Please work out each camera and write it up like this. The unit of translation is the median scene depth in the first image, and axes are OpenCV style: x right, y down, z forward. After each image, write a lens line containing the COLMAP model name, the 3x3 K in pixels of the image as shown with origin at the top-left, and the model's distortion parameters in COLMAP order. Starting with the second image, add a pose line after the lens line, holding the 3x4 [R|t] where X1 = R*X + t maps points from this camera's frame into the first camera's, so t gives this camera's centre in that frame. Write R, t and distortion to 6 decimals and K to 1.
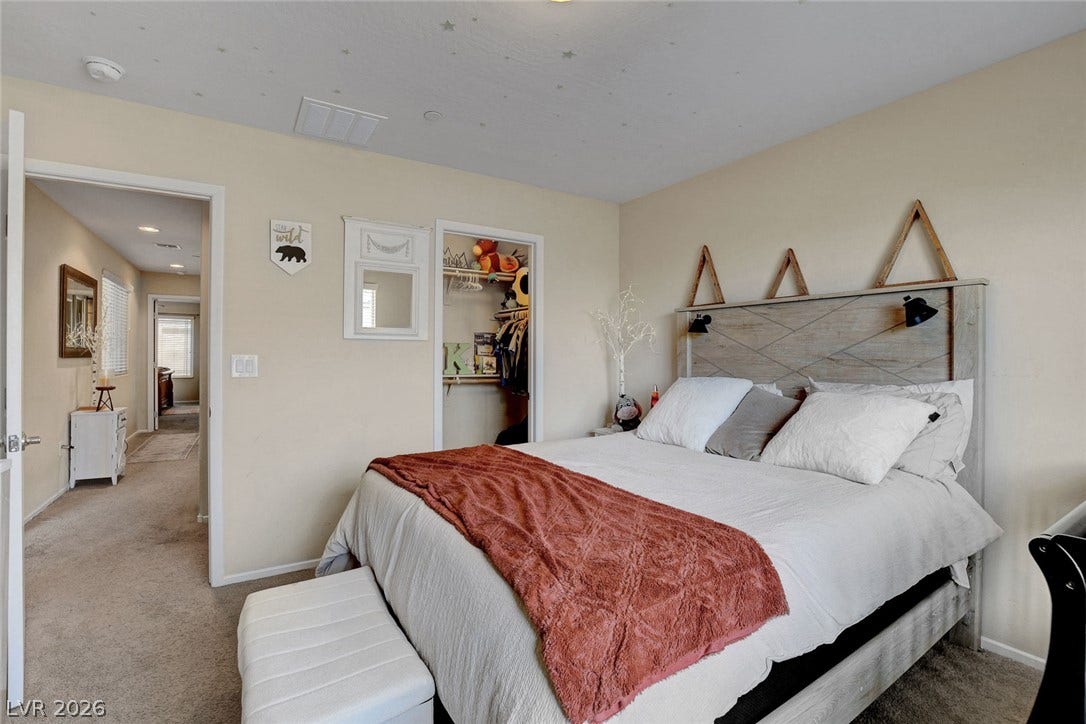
lens RADIAL K [[490.7, 0, 541.3], [0, 490.7, 358.9], [0, 0, 1]] dist [-0.026572, 0.000562]
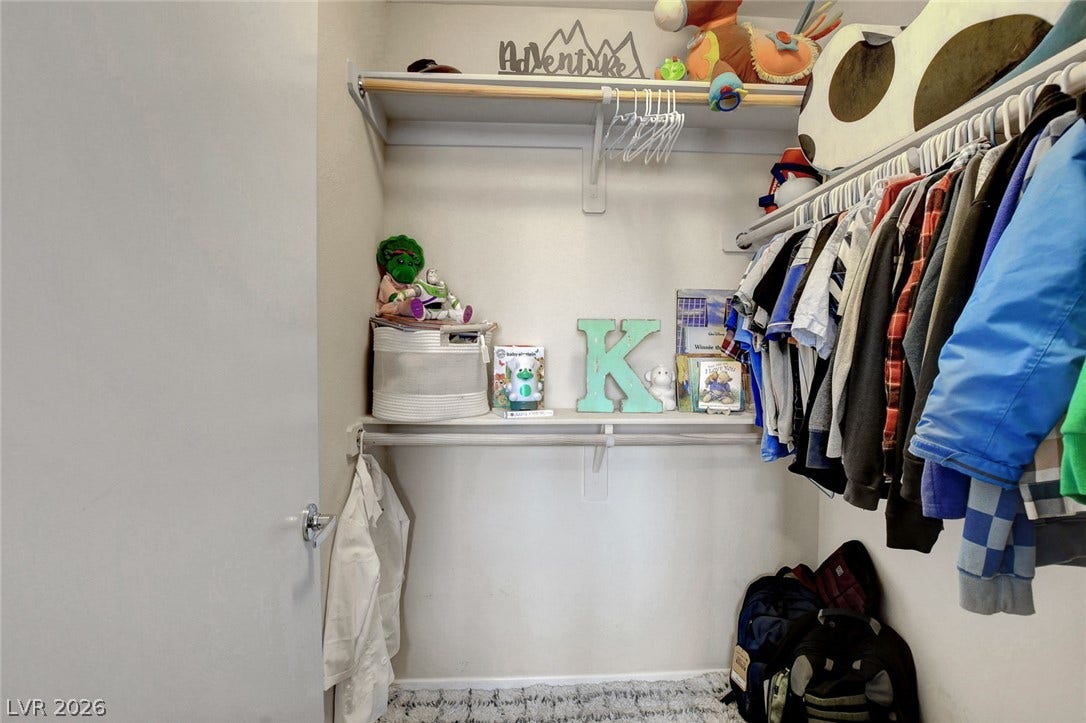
lens RADIAL K [[490.7, 0, 541.3], [0, 490.7, 358.4], [0, 0, 1]] dist [-0.026572, 0.000562]
pose [[0.874427, 0.002475, -0.485151, -0.055257], [-0.003902, 0.999991, -0.001932, -0.004541], [0.485141, 0.003582, 0.874428, 0.700473]]
